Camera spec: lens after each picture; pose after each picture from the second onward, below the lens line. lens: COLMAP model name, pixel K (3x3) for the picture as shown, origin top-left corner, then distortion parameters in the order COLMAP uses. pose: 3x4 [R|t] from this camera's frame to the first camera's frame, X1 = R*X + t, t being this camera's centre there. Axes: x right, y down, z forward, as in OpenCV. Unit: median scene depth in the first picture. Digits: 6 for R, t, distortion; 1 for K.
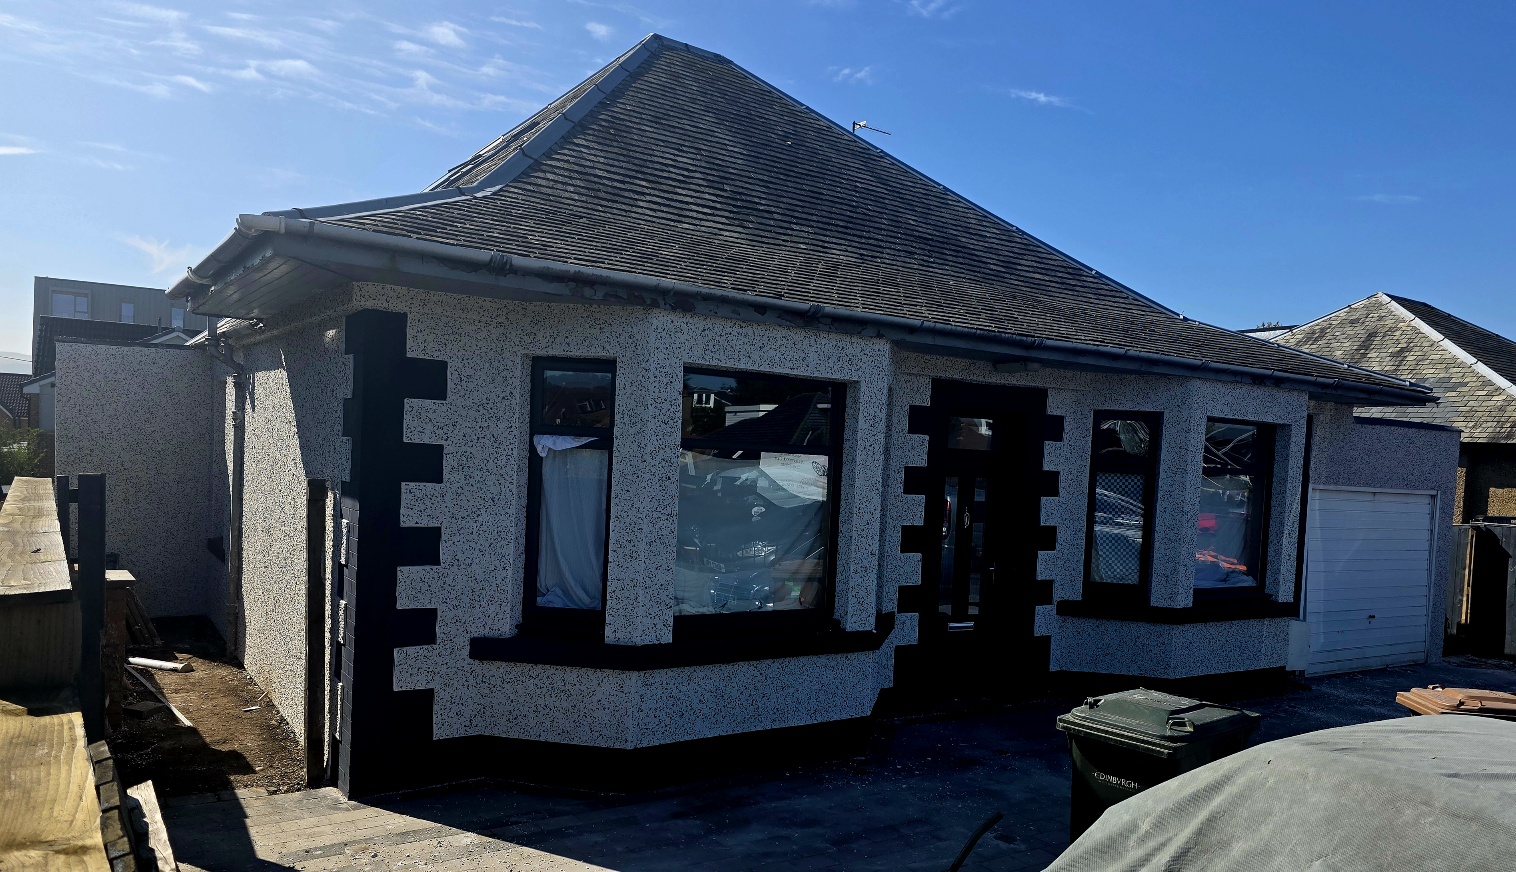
lens RADIAL K [[1083.6, 0, 810.7], [0, 1083.6, 500.9], [0, 0, 1]] dist [0.082574, -0.004041]
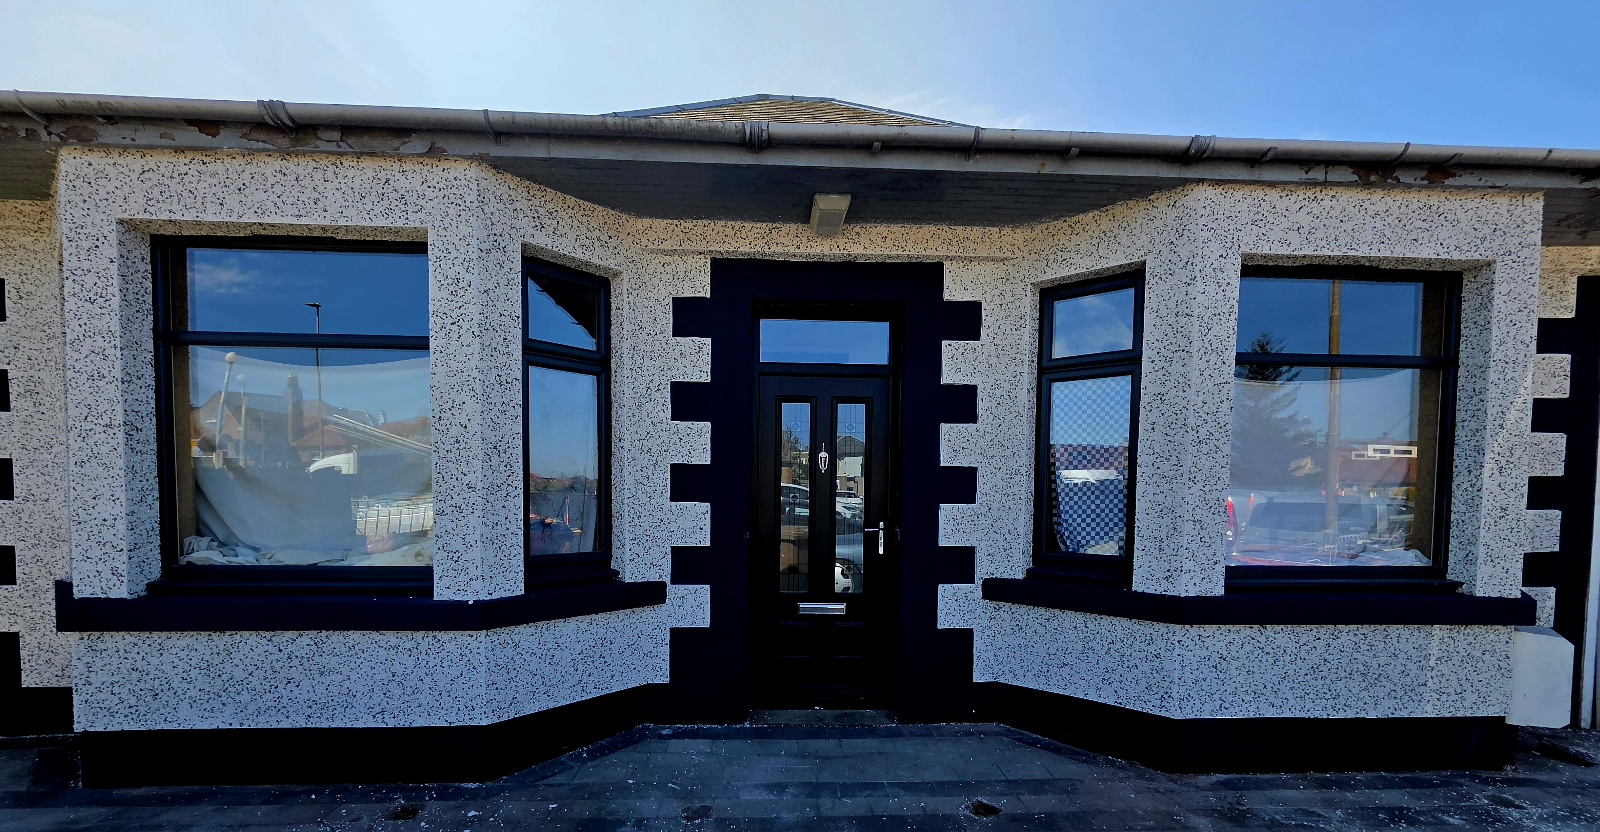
lens RADIAL K [[639.9, 0, 799.3], [0, 639.9, 517.0], [0, 0, 1]] dist [0.000647, -0.000018]
pose [[0.840049, -0.020949, -0.542107, 0.357077], [0.009943, 0.999681, -0.023224, 0.063846], [0.542420, 0.014119, 0.839989, 0.624857]]
